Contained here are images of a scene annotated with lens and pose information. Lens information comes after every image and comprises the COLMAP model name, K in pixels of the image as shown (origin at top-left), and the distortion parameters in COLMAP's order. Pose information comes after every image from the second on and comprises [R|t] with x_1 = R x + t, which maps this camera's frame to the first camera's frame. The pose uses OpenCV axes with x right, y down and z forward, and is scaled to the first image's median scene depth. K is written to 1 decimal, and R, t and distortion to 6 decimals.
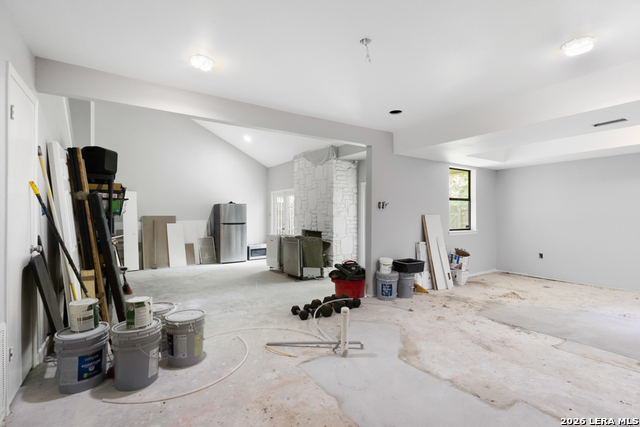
lens RADIAL K [[292.8, 0, 320.0], [0, 292.8, 213.5], [0, 0, 1]] dist [0.002406, 0.001042]
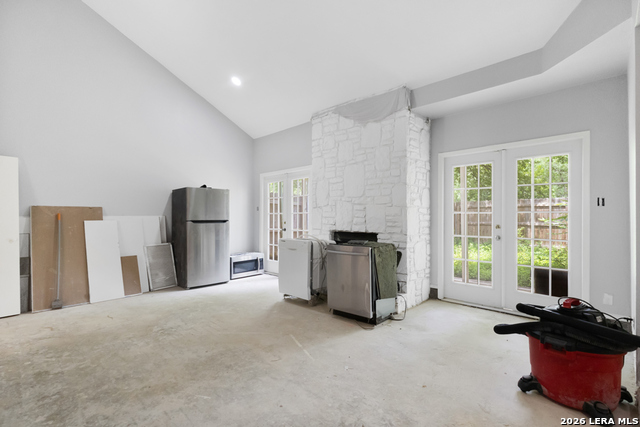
lens RADIAL K [[296.4, 0, 318.7], [0, 296.4, 214.7], [0, 0, 1]] dist [-0.001242, -0.000558]
pose [[0.980957, 0.003664, 0.194192, -0.319674], [-0.003019, 0.999989, -0.003617, 0.037482], [-0.194203, 0.002962, 0.980957, 0.593239]]
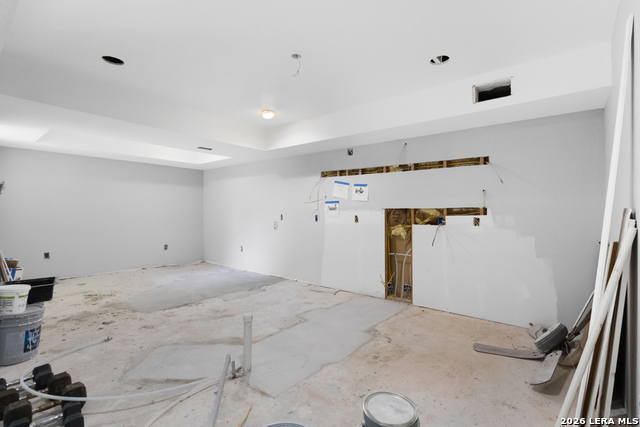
lens RADIAL K [[303.6, 0, 335.3], [0, 303.6, 210.8], [0, 0, 1]] dist [-0.010795, 0.000273]
pose [[-0.309081, 0.004733, 0.951024, -0.424184], [-0.007830, 0.999941, -0.007521, 0.009927], [-0.951003, -0.009771, -0.309026, 0.516402]]
